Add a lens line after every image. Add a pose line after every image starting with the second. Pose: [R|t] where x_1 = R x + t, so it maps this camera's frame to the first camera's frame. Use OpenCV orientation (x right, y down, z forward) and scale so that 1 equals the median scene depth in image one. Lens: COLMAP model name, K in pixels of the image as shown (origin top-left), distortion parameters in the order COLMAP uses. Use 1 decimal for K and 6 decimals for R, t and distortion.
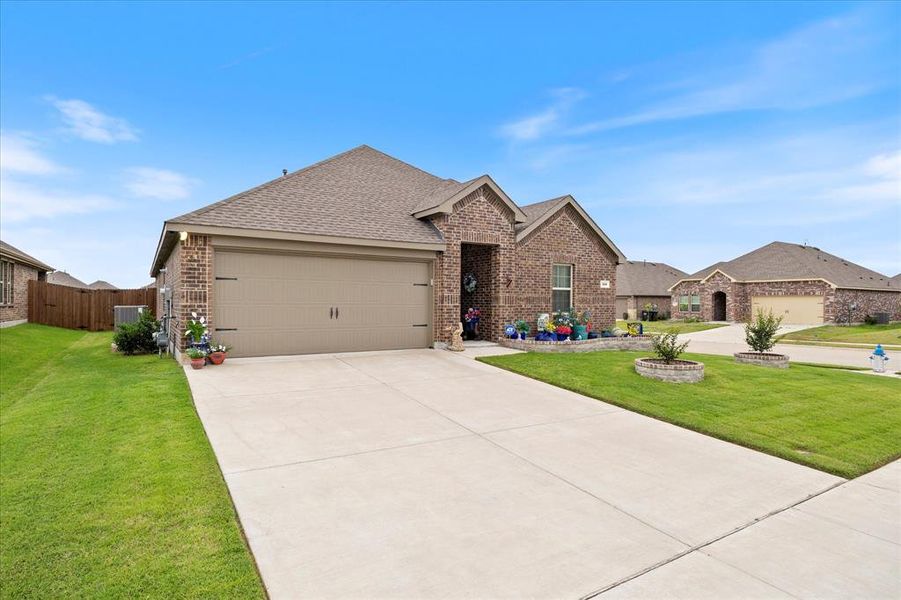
lens RADIAL K [[483.6, 0, 450.9], [0, 483.6, 302.8], [0, 0, 1]] dist [0.002690, 0.000668]
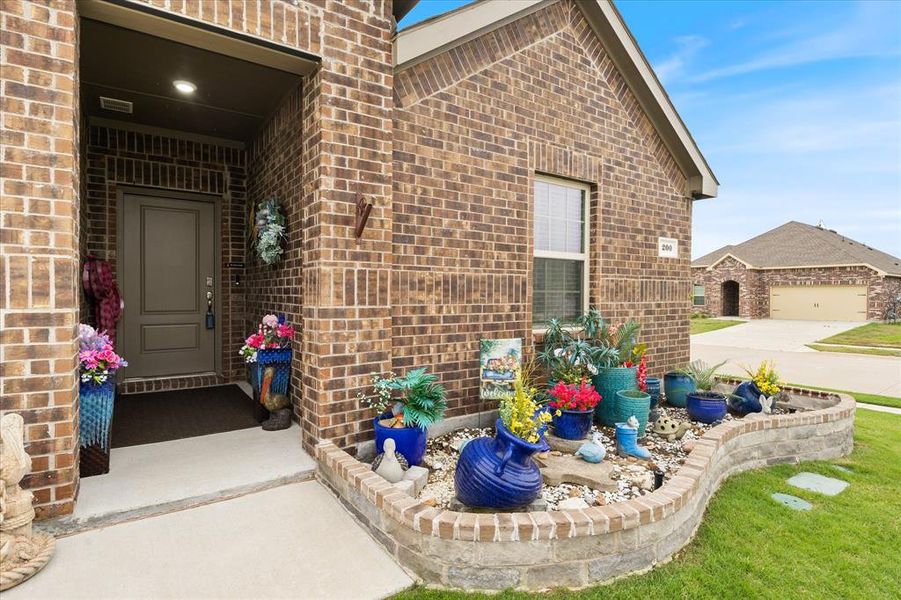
lens RADIAL K [[483.6, 0, 449.3], [0, 483.6, 297.3], [0, 0, 1]] dist [0.002690, 0.000668]
pose [[0.998967, -0.000769, 0.045428, 0.136809], [0.000463, 0.999977, 0.006733, -0.002089], [-0.045432, -0.006705, 0.998945, 0.666635]]
